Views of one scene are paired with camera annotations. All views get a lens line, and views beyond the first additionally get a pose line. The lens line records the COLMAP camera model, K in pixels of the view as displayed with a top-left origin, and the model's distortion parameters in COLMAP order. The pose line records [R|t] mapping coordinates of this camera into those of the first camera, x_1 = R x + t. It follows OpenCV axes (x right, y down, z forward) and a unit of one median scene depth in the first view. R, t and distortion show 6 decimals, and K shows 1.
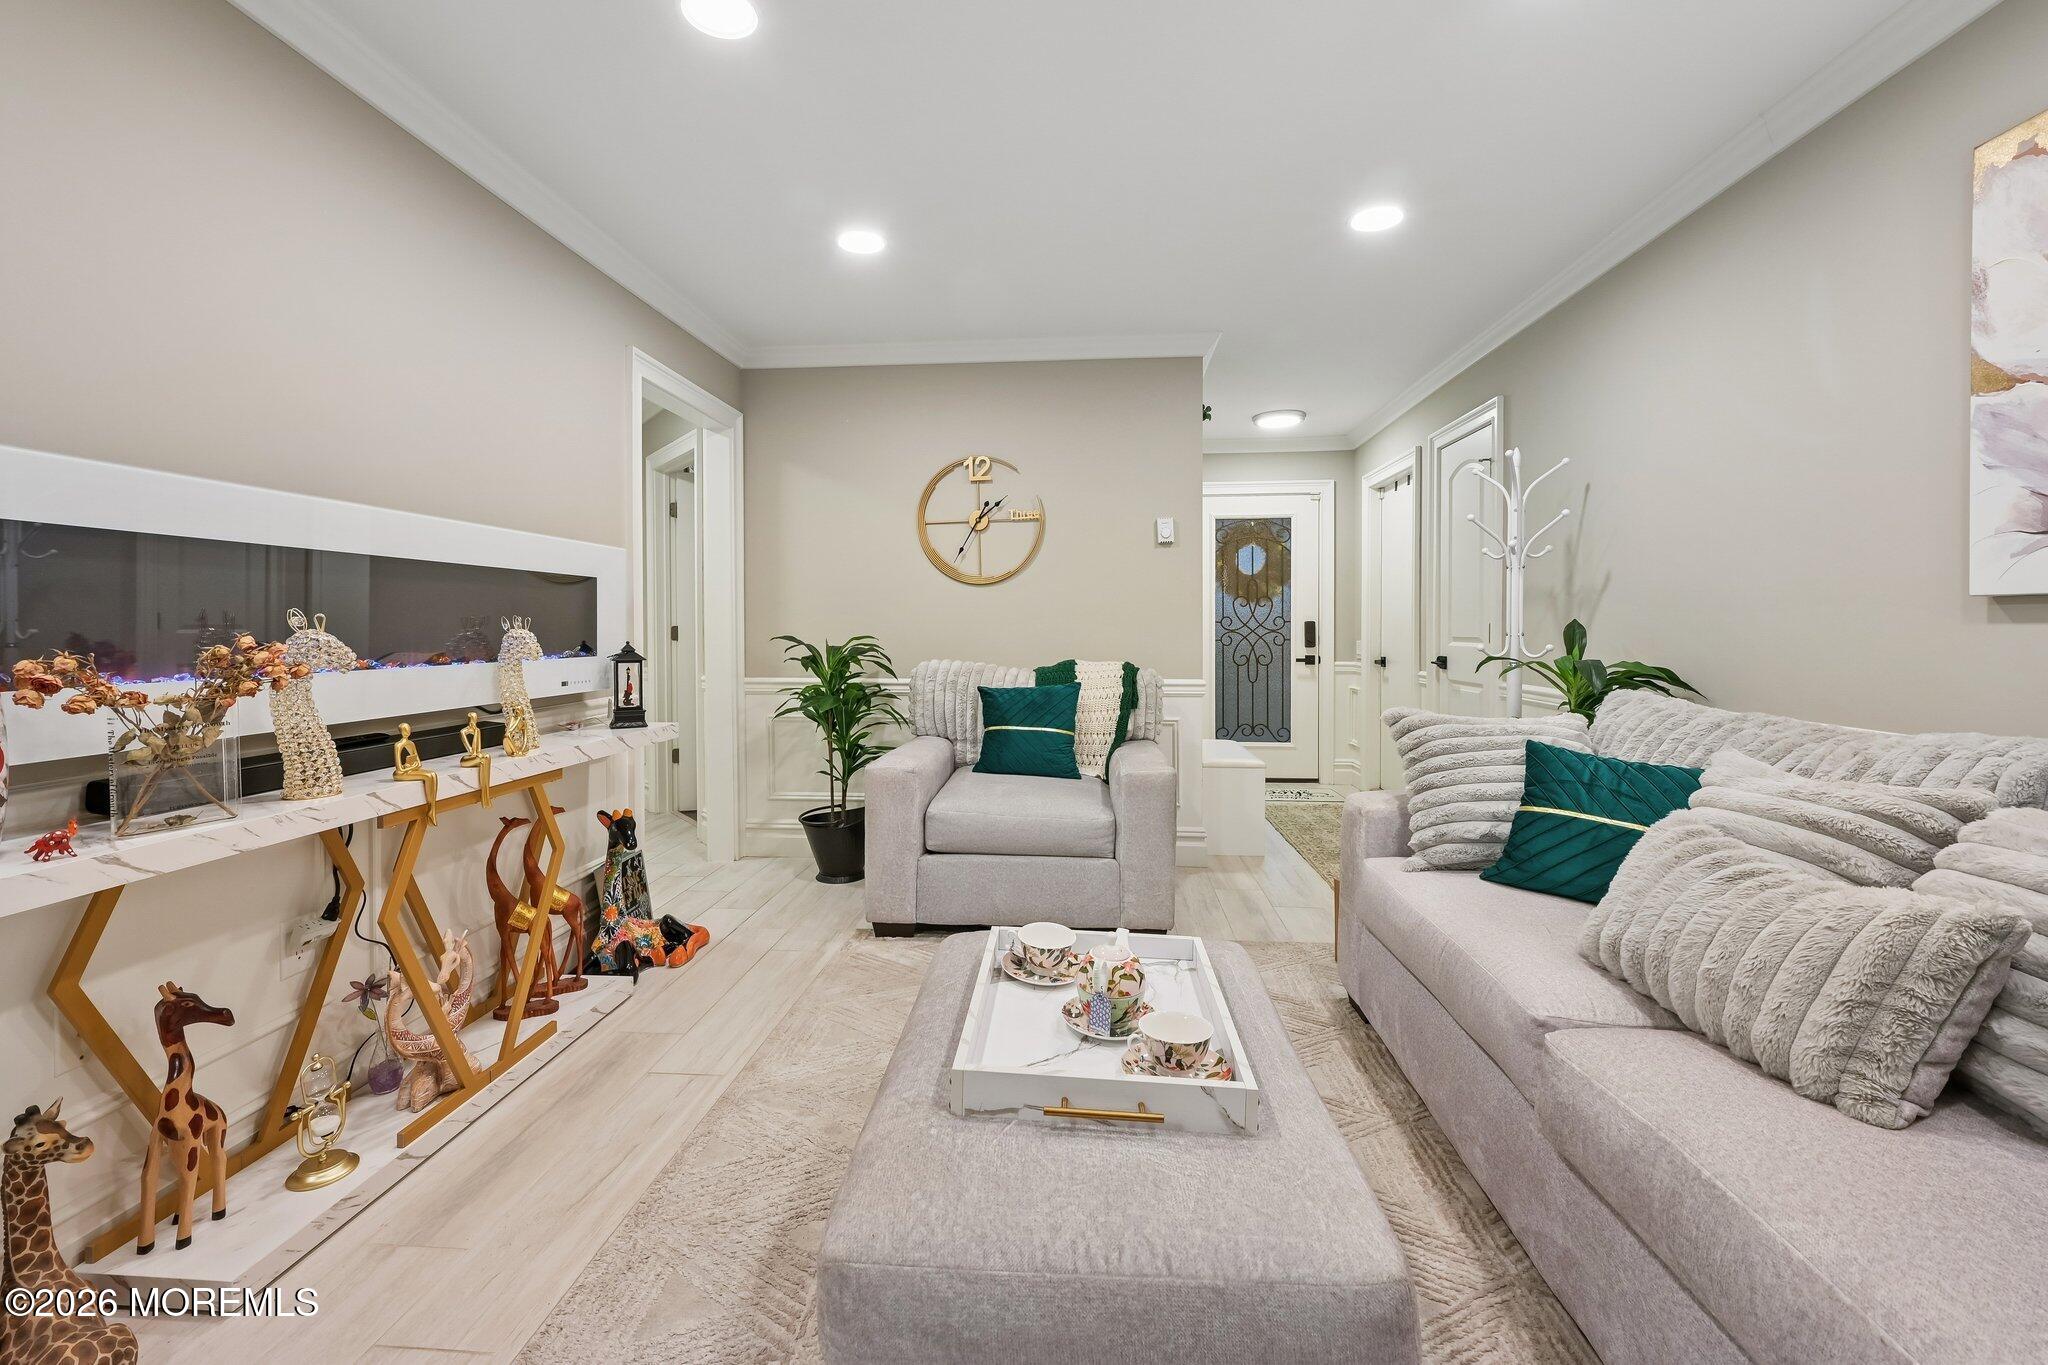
lens RADIAL K [[849.2, 0, 1013.9], [0, 849.2, 641.3], [0, 0, 1]] dist [0.002088, -0.000095]
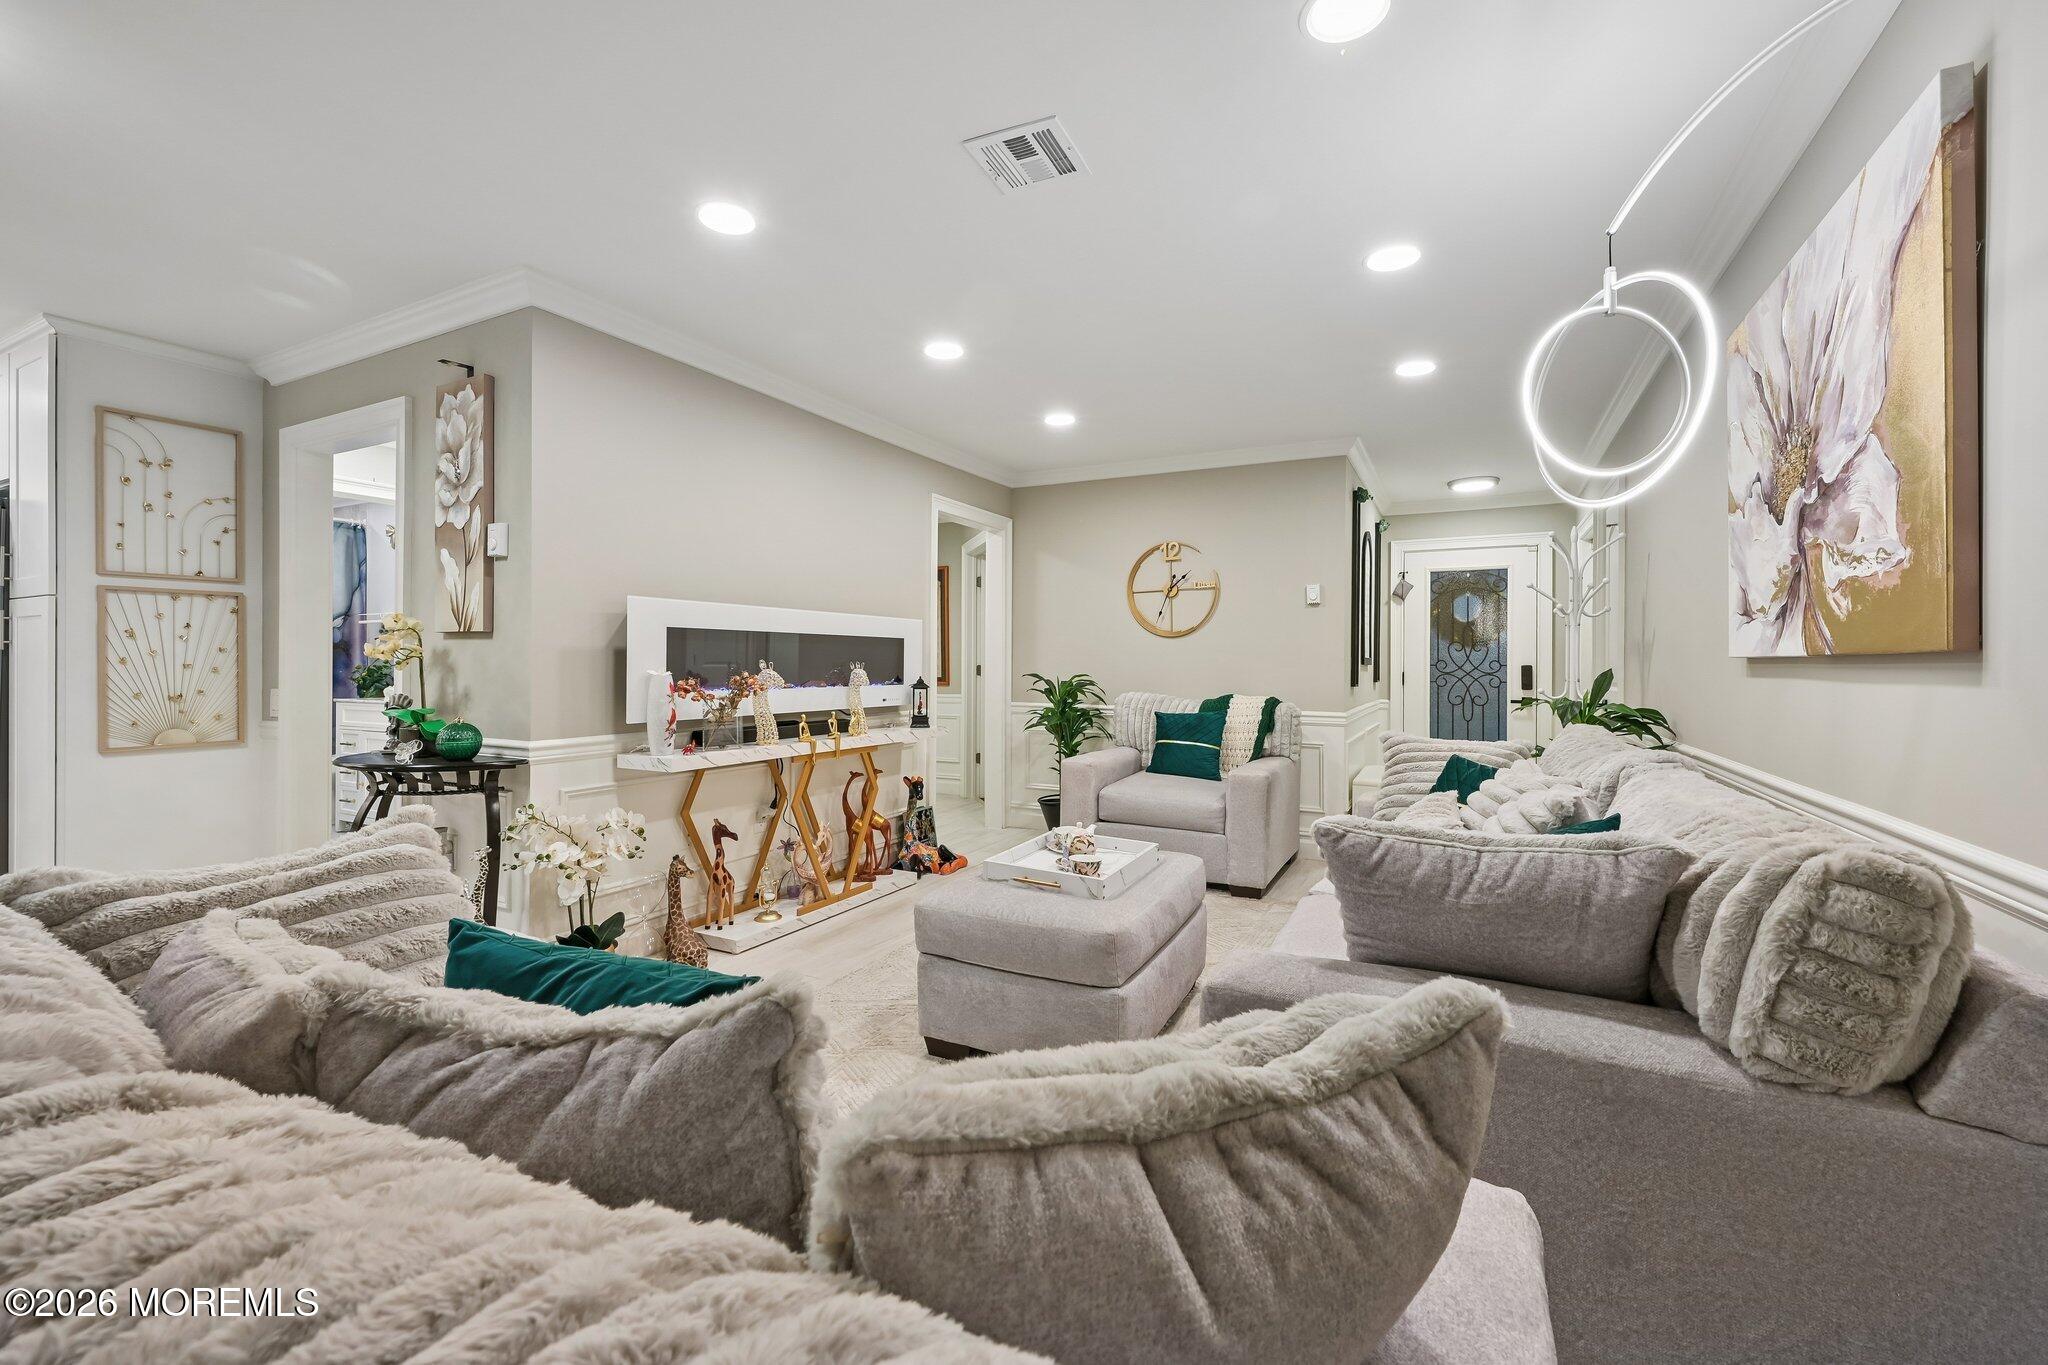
lens RADIAL K [[827.3, 0, 1028.8], [0, 827.3, 667.9], [0, 0, 1]] dist [0.002718, 0.000373]
pose [[0.925808, 0.009980, -0.377863, 0.367443], [-0.014331, 0.999859, -0.008703, -0.005082], [0.377723, 0.013473, 0.925821, -0.439724]]
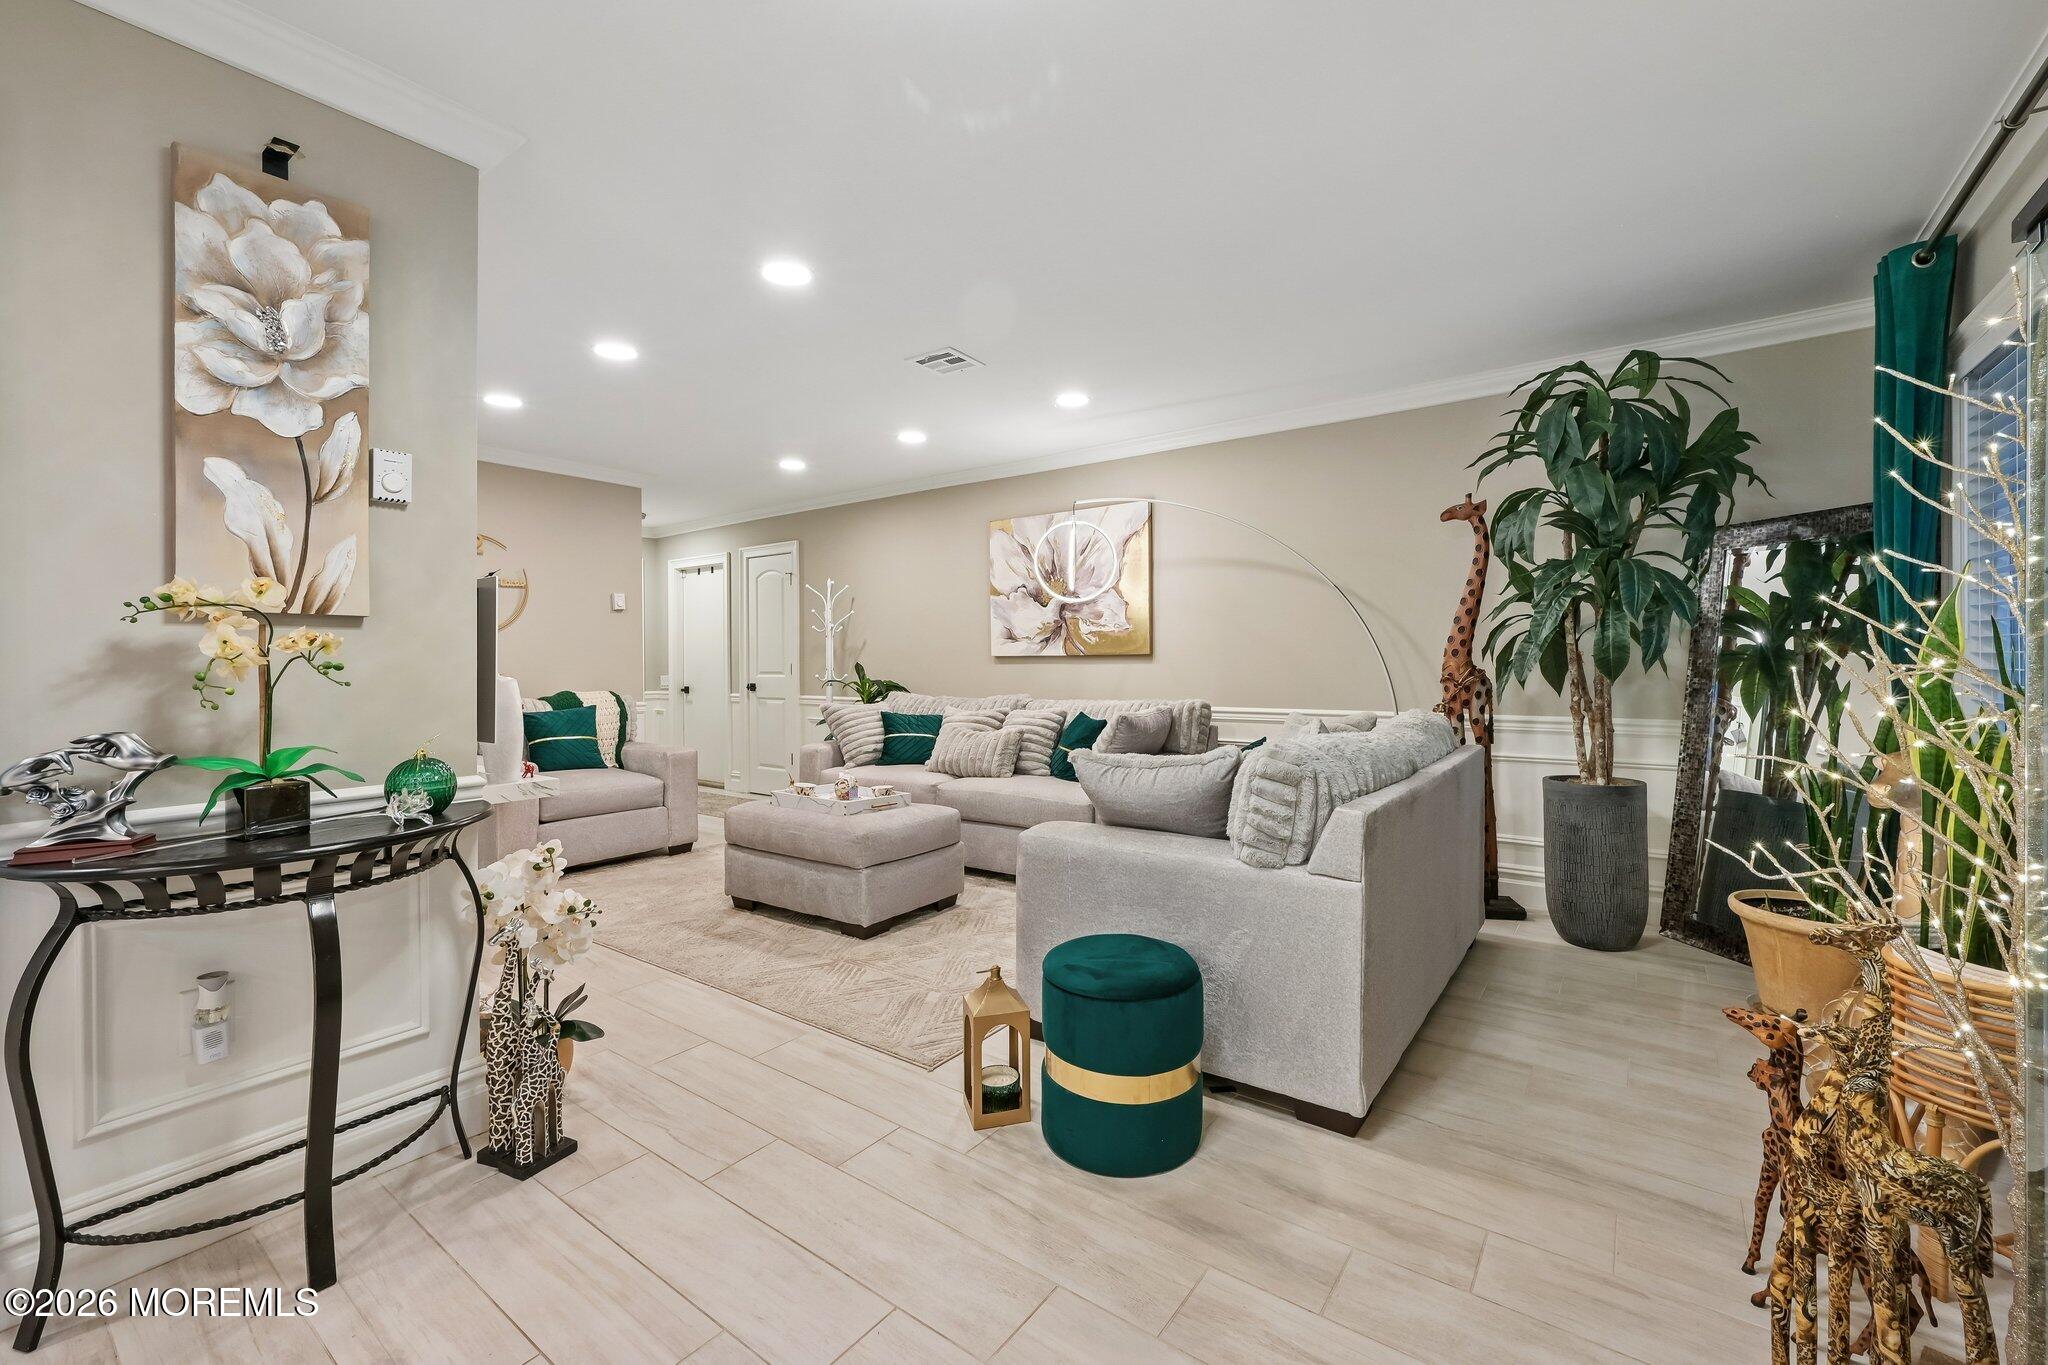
lens RADIAL K [[832.9, 0, 1036.5], [0, 832.9, 656.4], [0, 0, 1]] dist [-0.000631, 0.000027]
pose [[0.520668, 0.003862, 0.853750, -0.982819], [0.019079, 0.999687, -0.016158, 0.002047], [-0.853546, 0.024702, 0.520432, -0.528957]]
